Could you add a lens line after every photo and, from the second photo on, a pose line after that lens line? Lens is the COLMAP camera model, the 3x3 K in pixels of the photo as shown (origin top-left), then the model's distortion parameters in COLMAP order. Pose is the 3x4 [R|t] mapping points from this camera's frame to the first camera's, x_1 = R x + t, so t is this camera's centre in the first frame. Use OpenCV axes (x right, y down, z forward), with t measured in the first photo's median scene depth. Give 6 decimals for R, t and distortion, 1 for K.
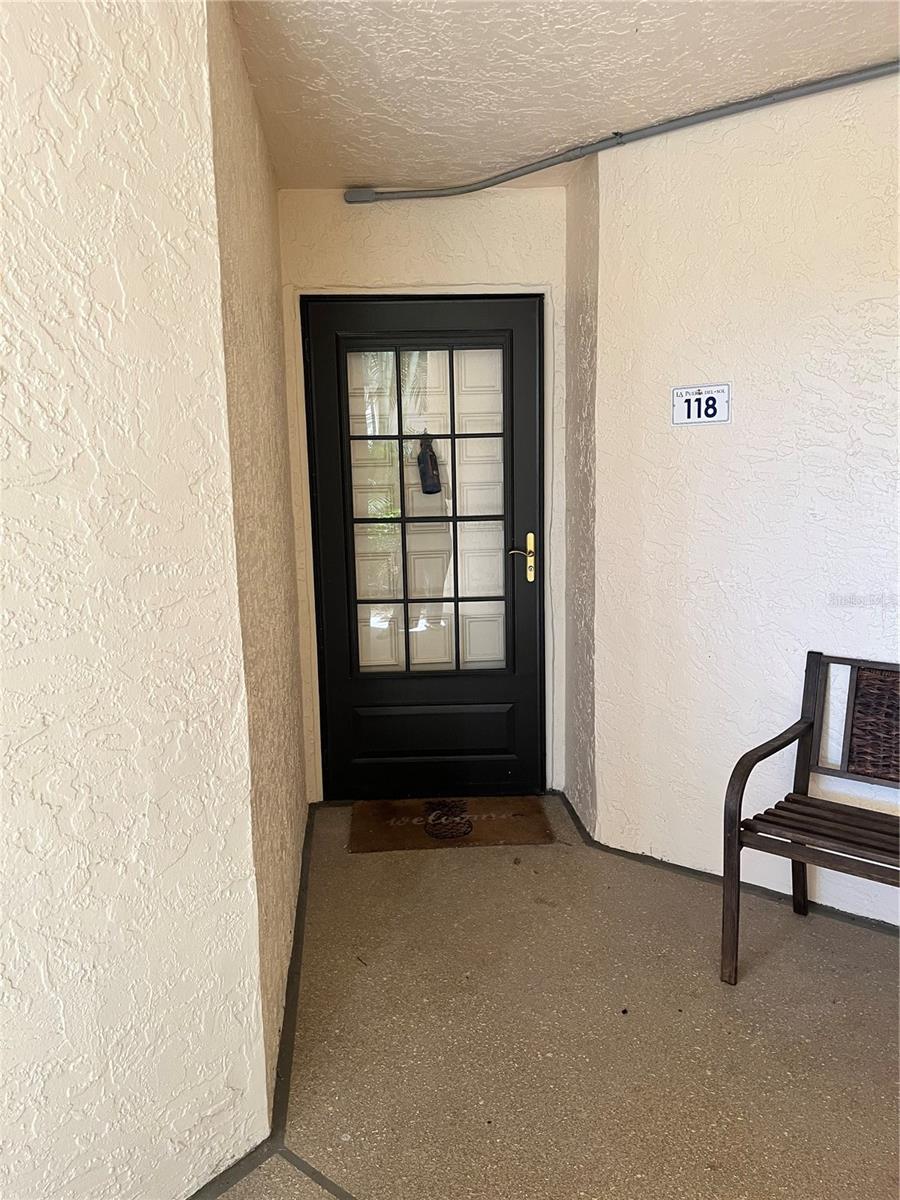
lens RADIAL K [[909.1, 0, 446.9], [0, 909.1, 600.2], [0, 0, 1]] dist [0.019360, 0.000223]
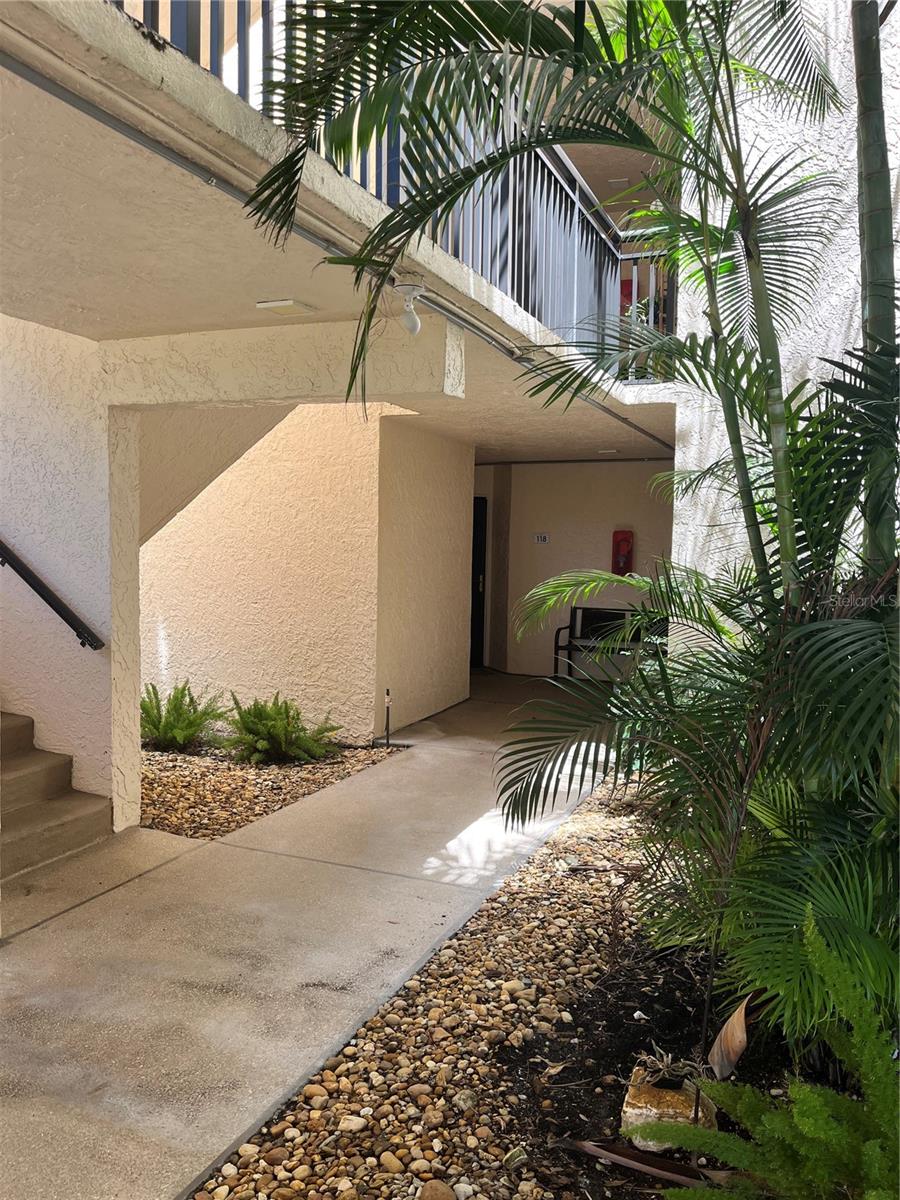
lens RADIAL K [[909.1, 0, 446.9], [0, 909.1, 600.2], [0, 0, 1]] dist [0.019360, 0.000223]
pose [[0.959807, 0.014439, 0.280288, -1.215939], [0.000051, 0.998667, -0.051618, 0.230293], [-0.280660, 0.049557, 0.958527, -2.597808]]
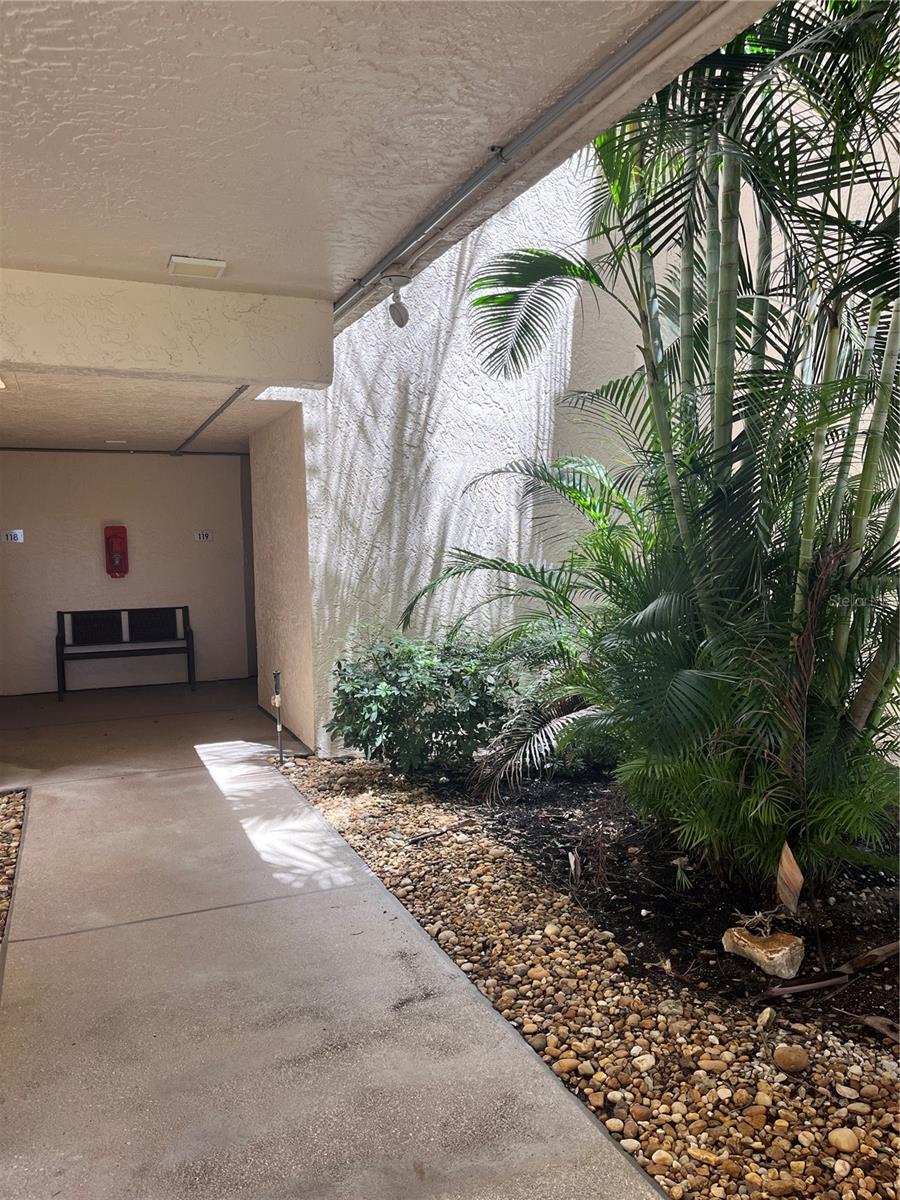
lens RADIAL K [[909.1, 0, 446.9], [0, 909.1, 600.2], [0, 0, 1]] dist [0.019360, 0.000223]
pose [[0.474268, -0.054040, 0.878721, -1.996462], [0.110814, 0.993840, 0.001310, 0.174692], [-0.873379, 0.096753, 0.477335, -2.014703]]
